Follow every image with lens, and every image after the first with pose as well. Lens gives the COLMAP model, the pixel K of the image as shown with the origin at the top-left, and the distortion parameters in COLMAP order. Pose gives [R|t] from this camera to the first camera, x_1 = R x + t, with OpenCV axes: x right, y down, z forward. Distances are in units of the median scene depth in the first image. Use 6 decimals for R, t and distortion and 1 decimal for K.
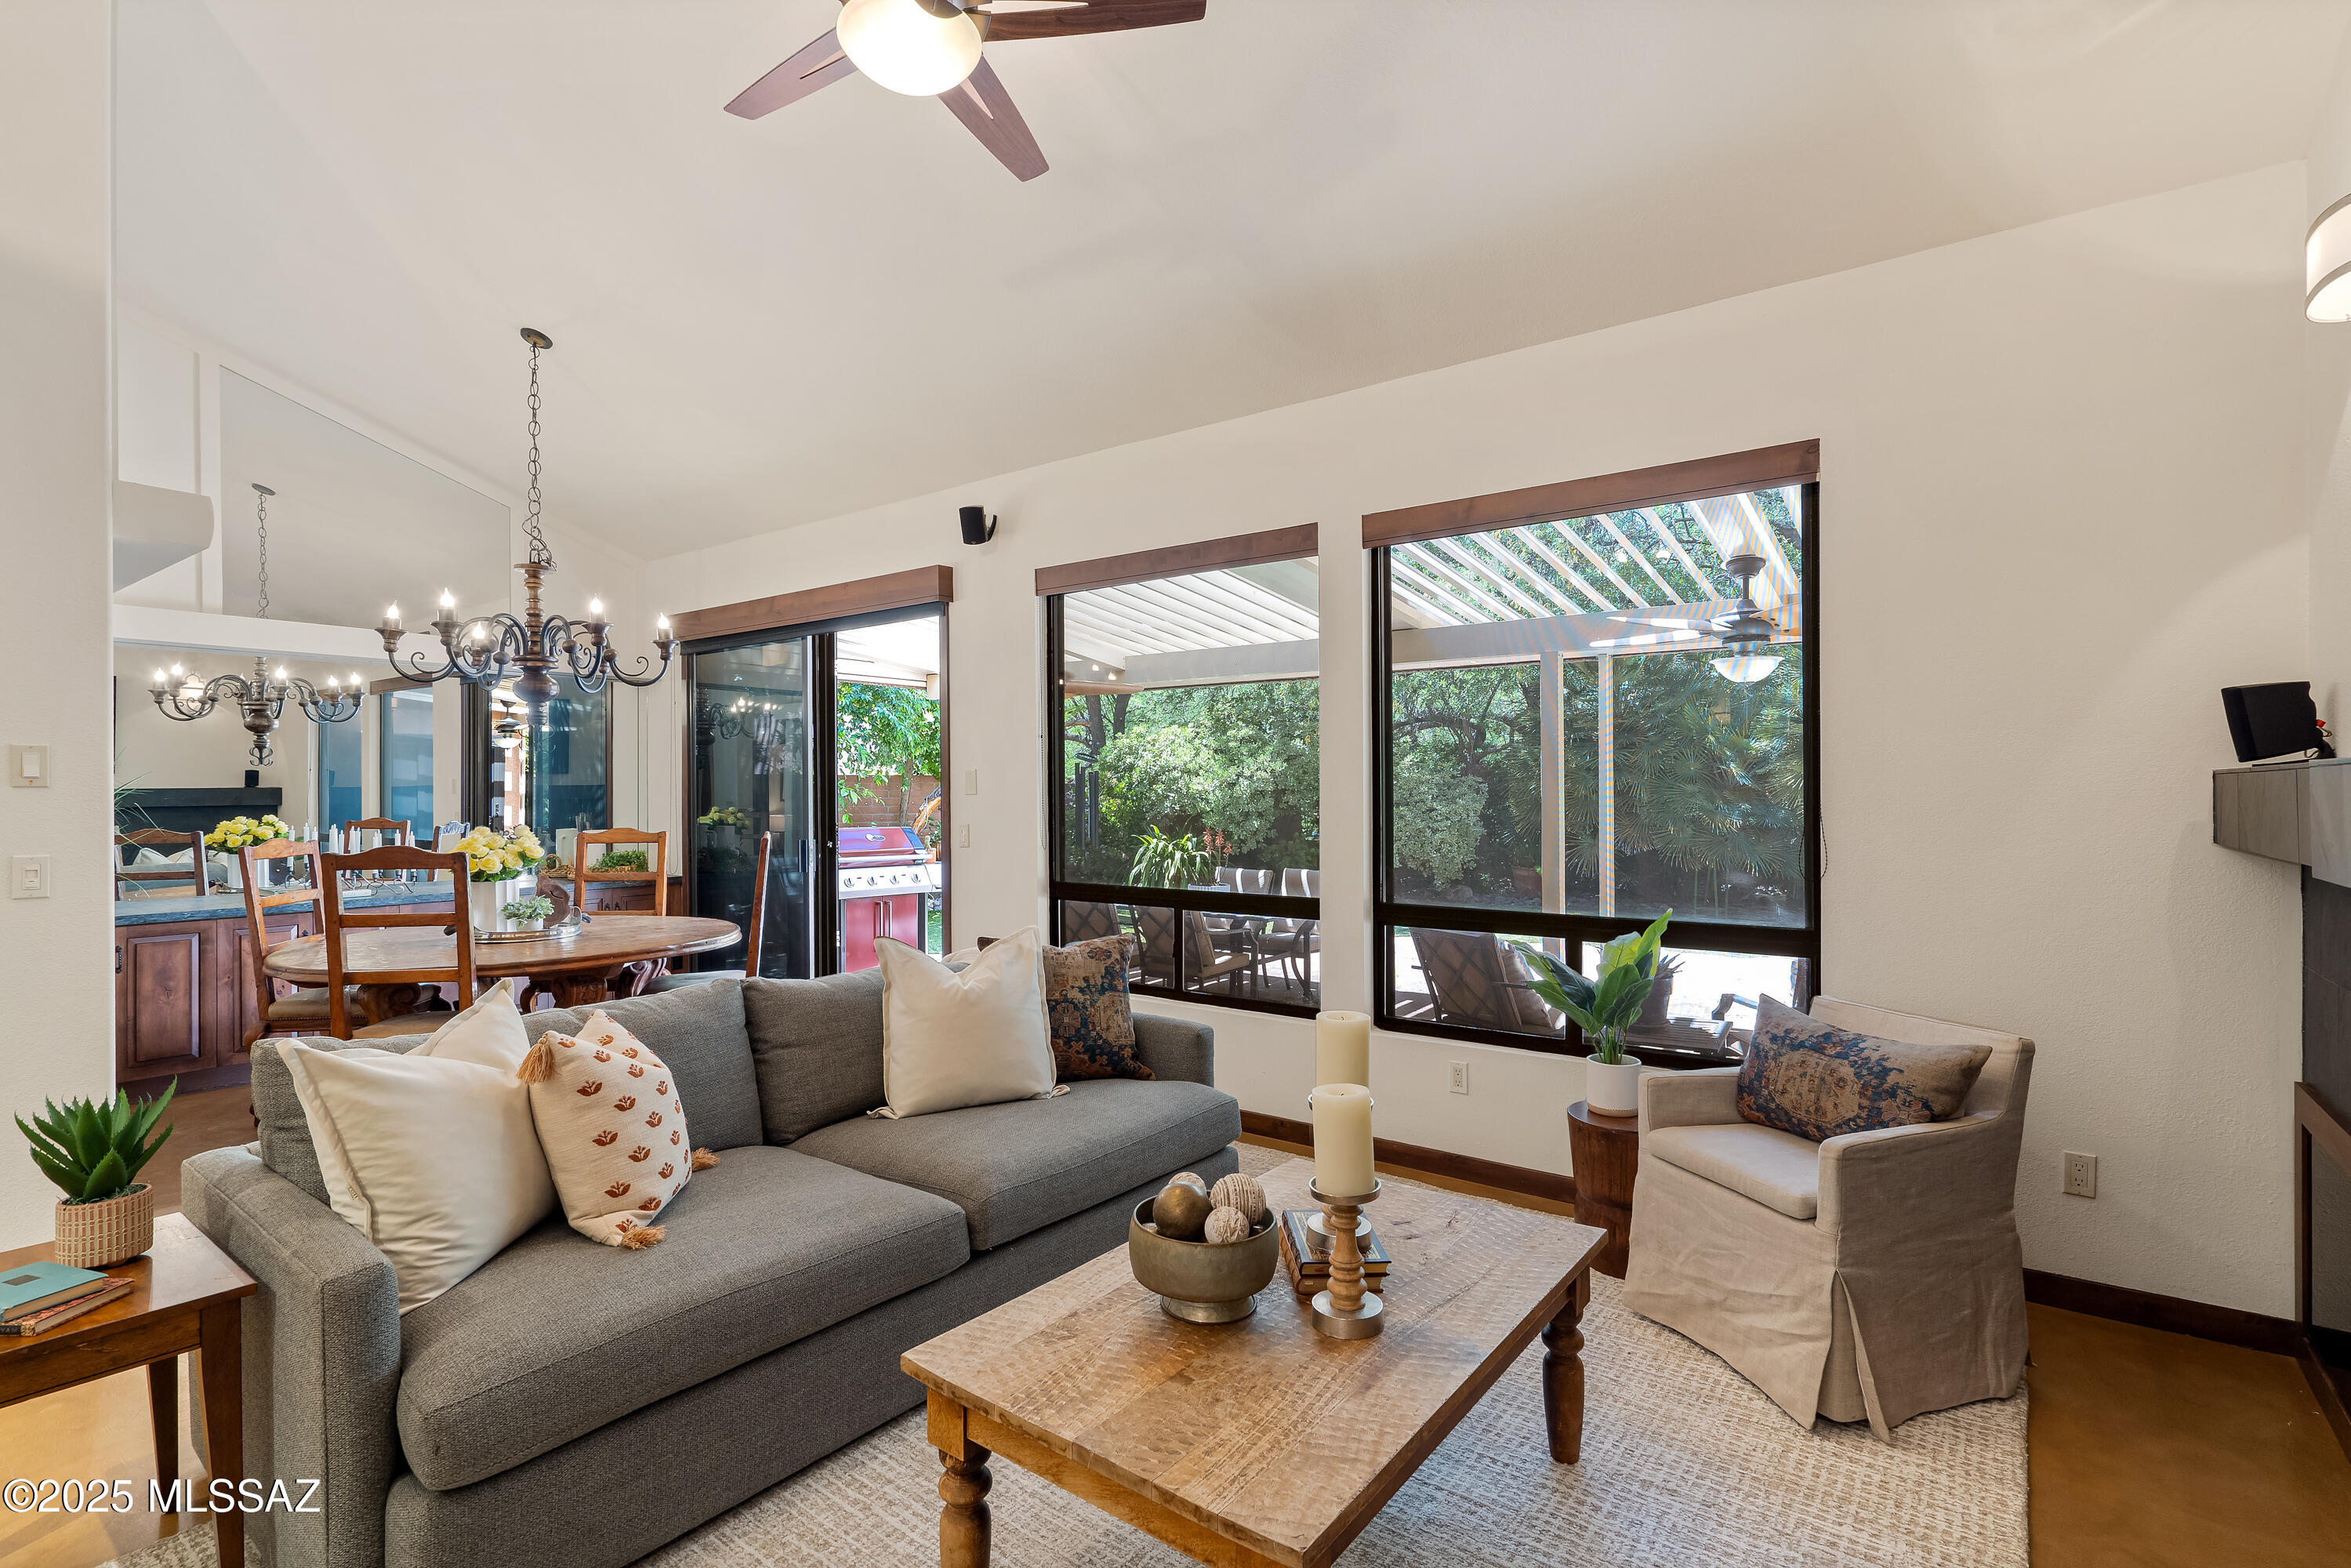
lens RADIAL K [[1105.9, 0, 1175.5], [0, 1105.9, 784.0], [0, 0, 1]] dist [-0.001102, 0.000283]
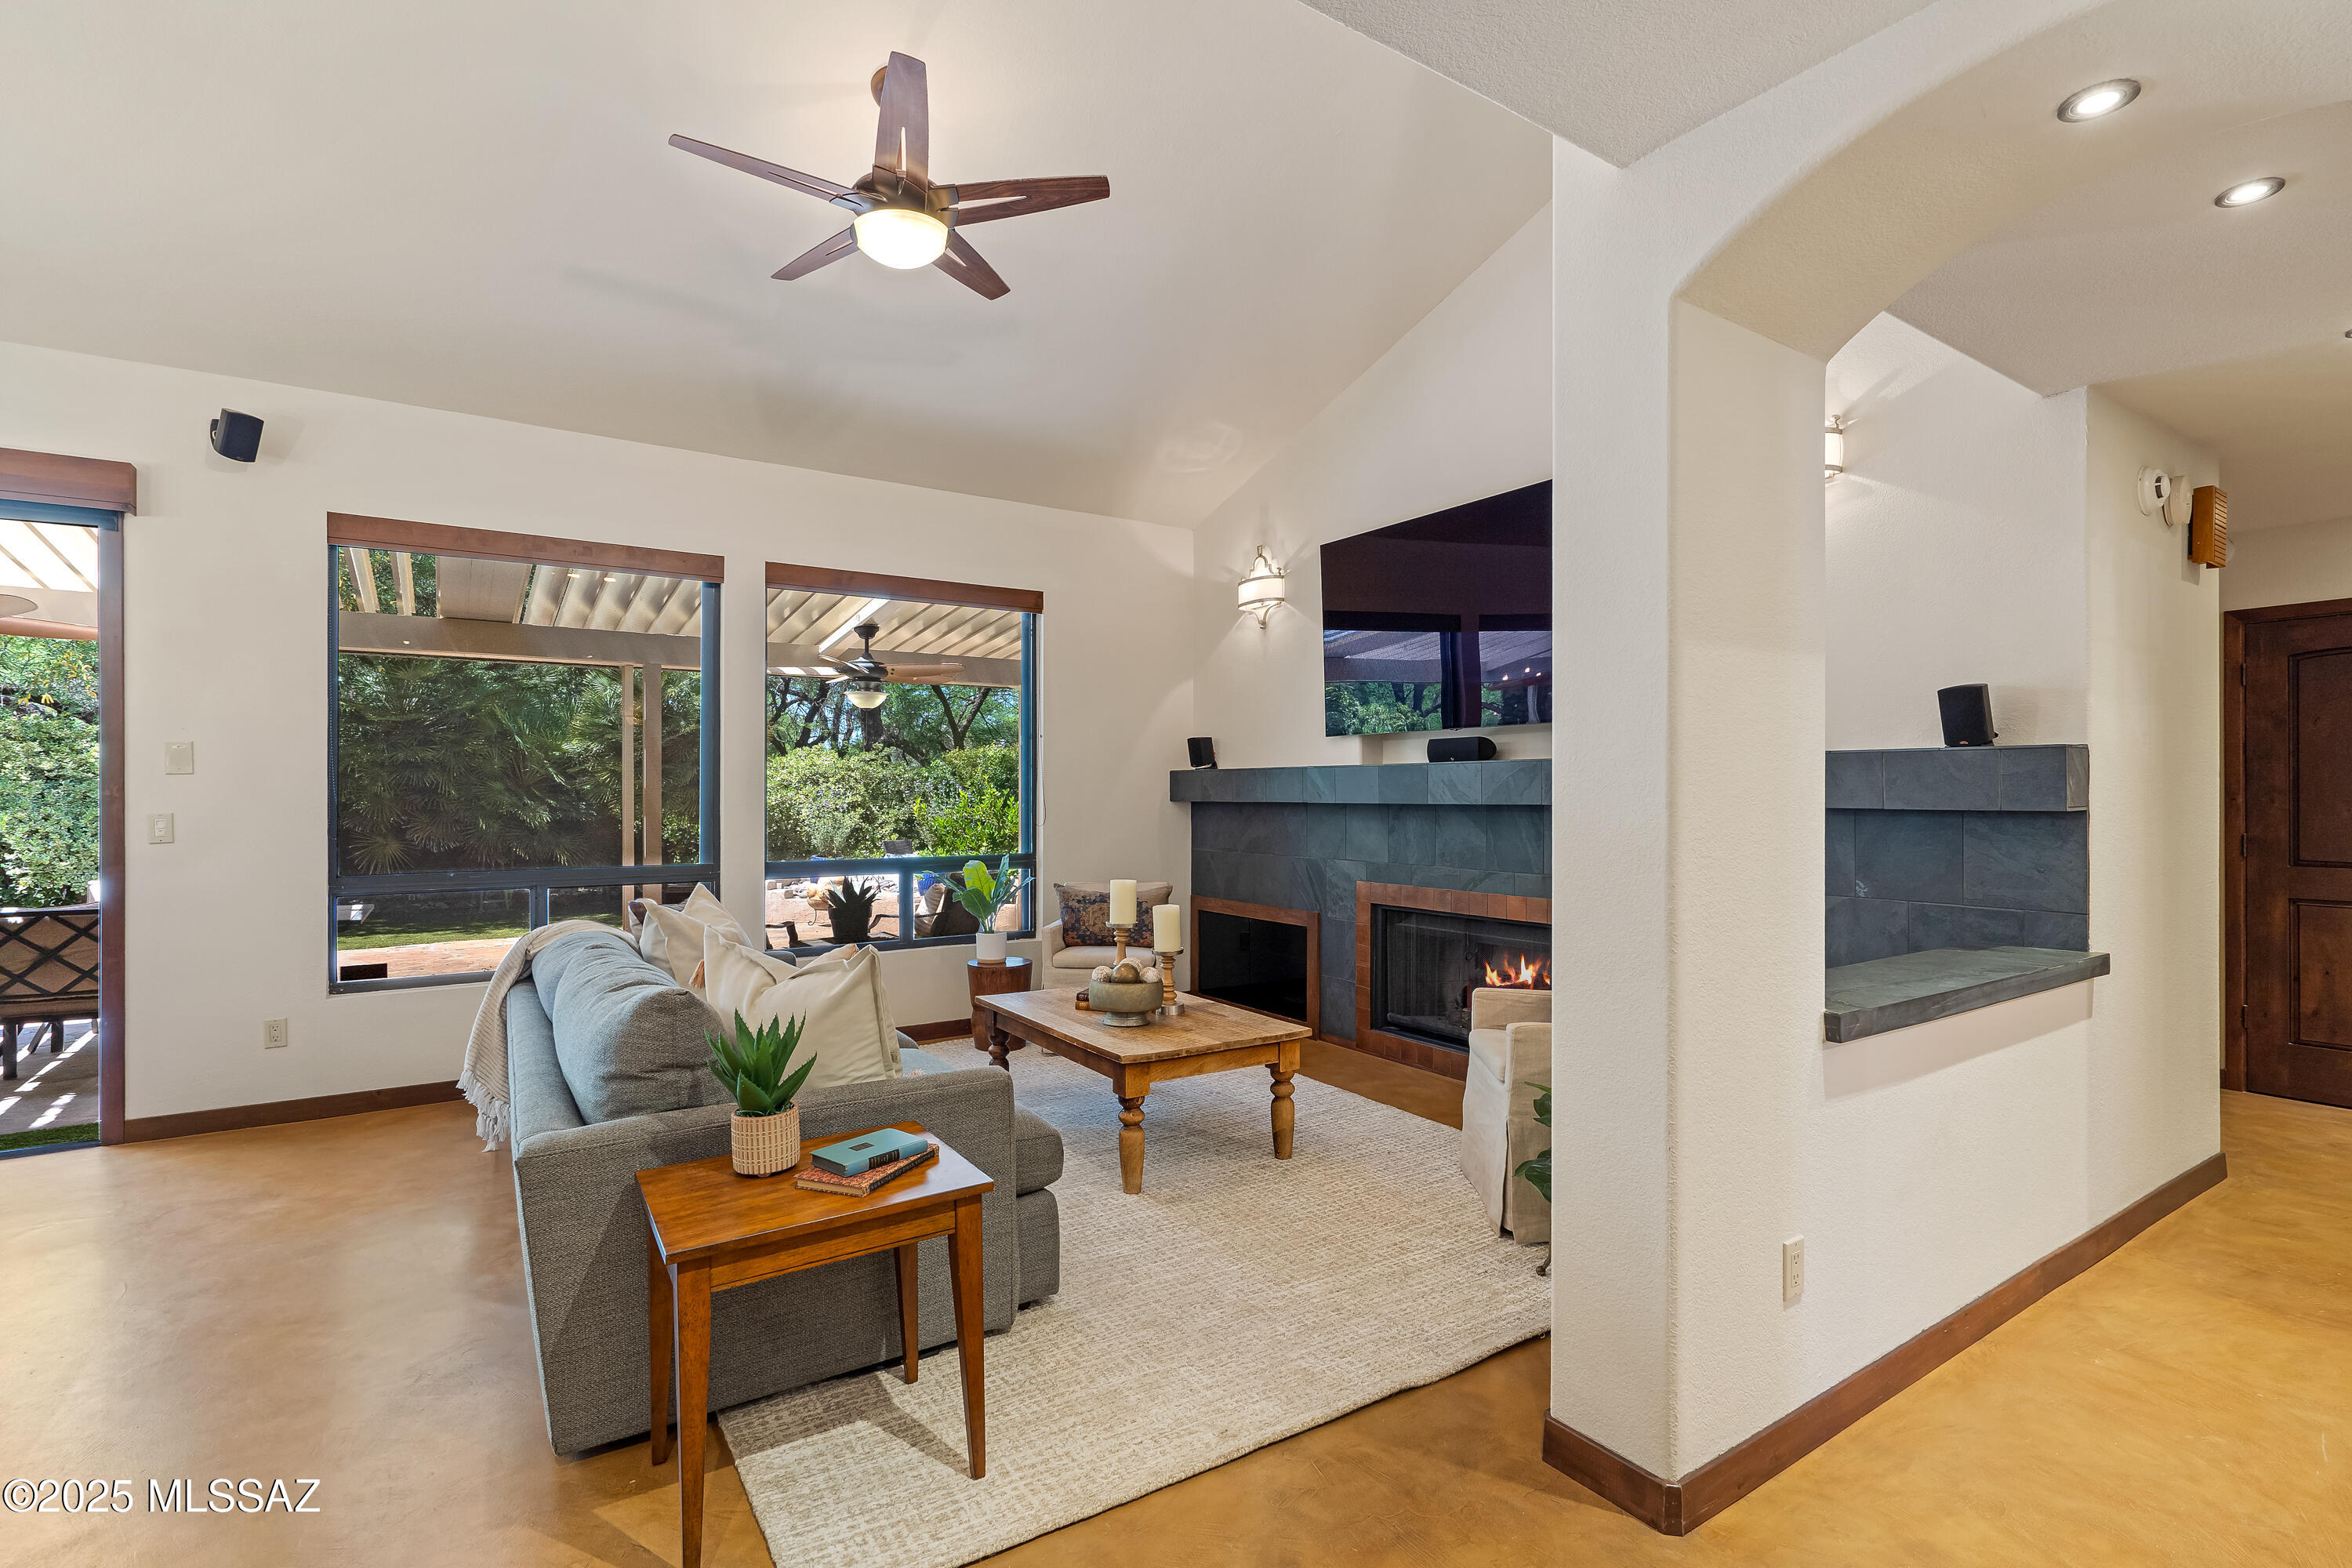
lens RADIAL K [[1109.5, 0, 1171.1], [0, 1109.5, 808.2], [0, 0, 1]] dist [-0.013411, 0.008068]
pose [[0.338730, -0.009802, 0.940833, -0.697037], [-0.004973, 0.999913, 0.012208, 0.021019], [-0.940871, -0.008814, 0.338651, 0.094338]]
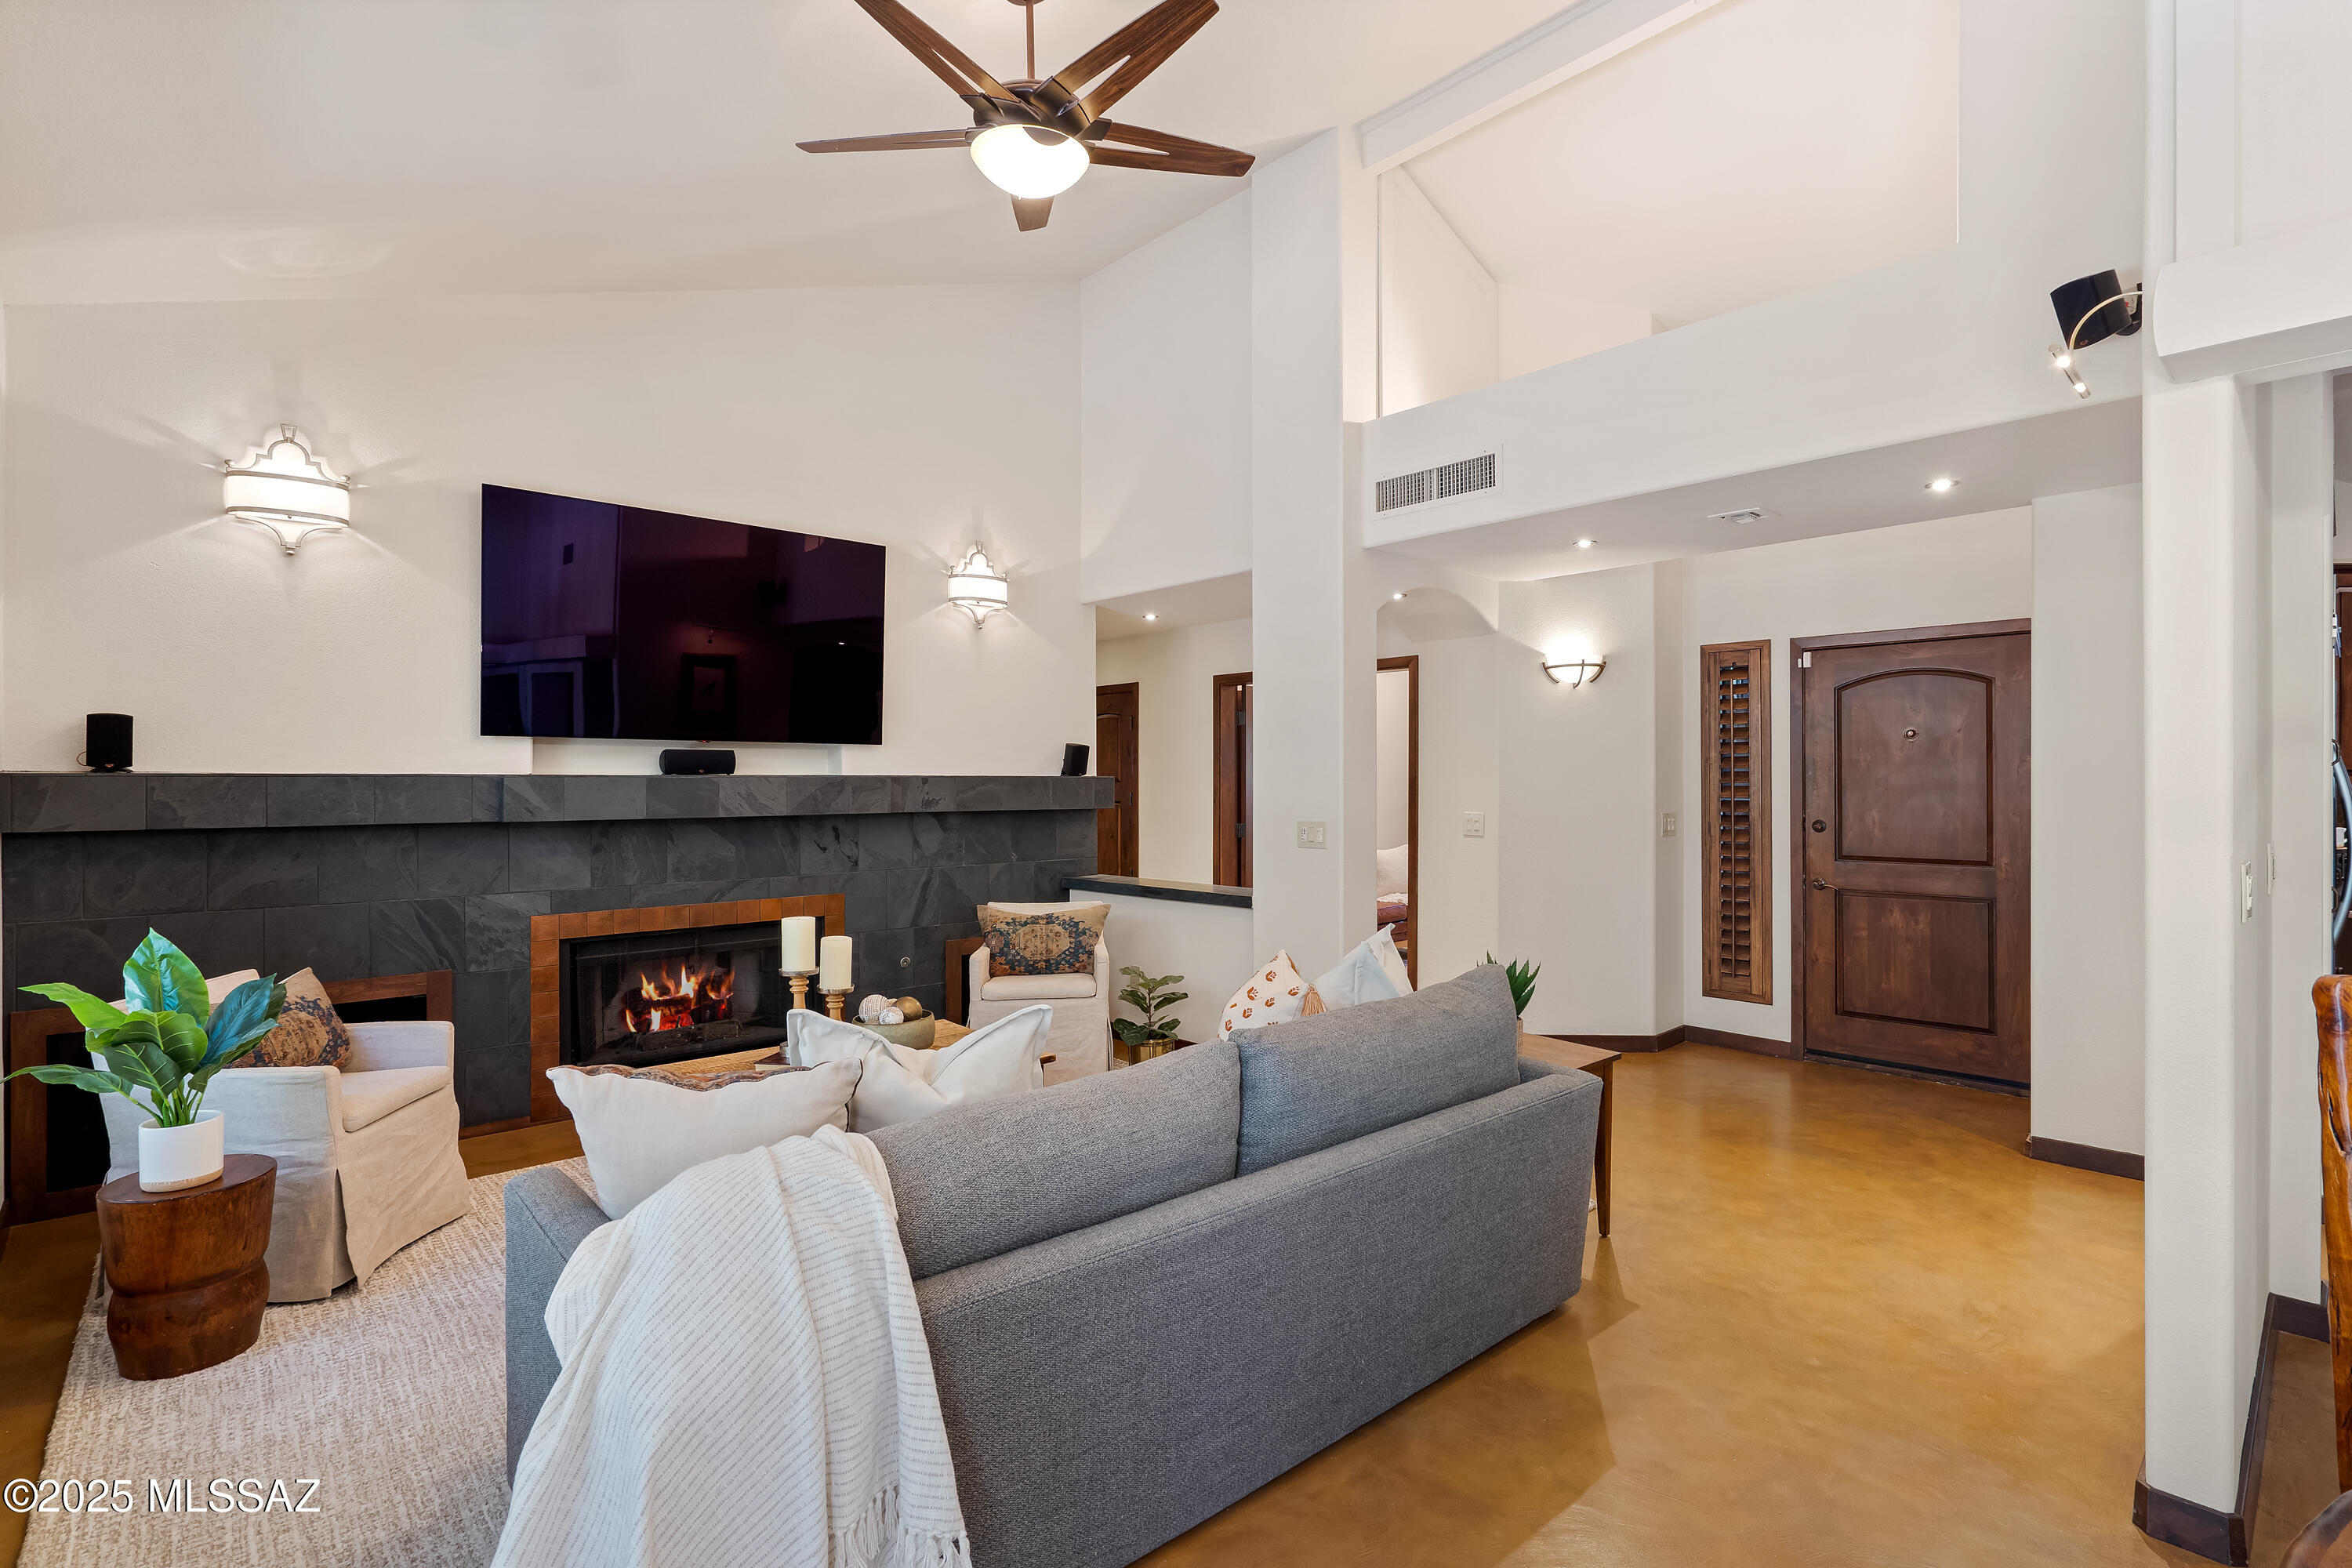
lens RADIAL K [[1106.3, 0, 1176.0], [0, 1106.3, 784.0], [0, 0, 1]] dist [-0.001102, 0.000283]
pose [[-0.983813, 0.004471, 0.179143, -0.288935], [0.003947, 0.999987, -0.003280, 0.005060], [-0.179155, -0.002520, -0.983818, 1.028366]]
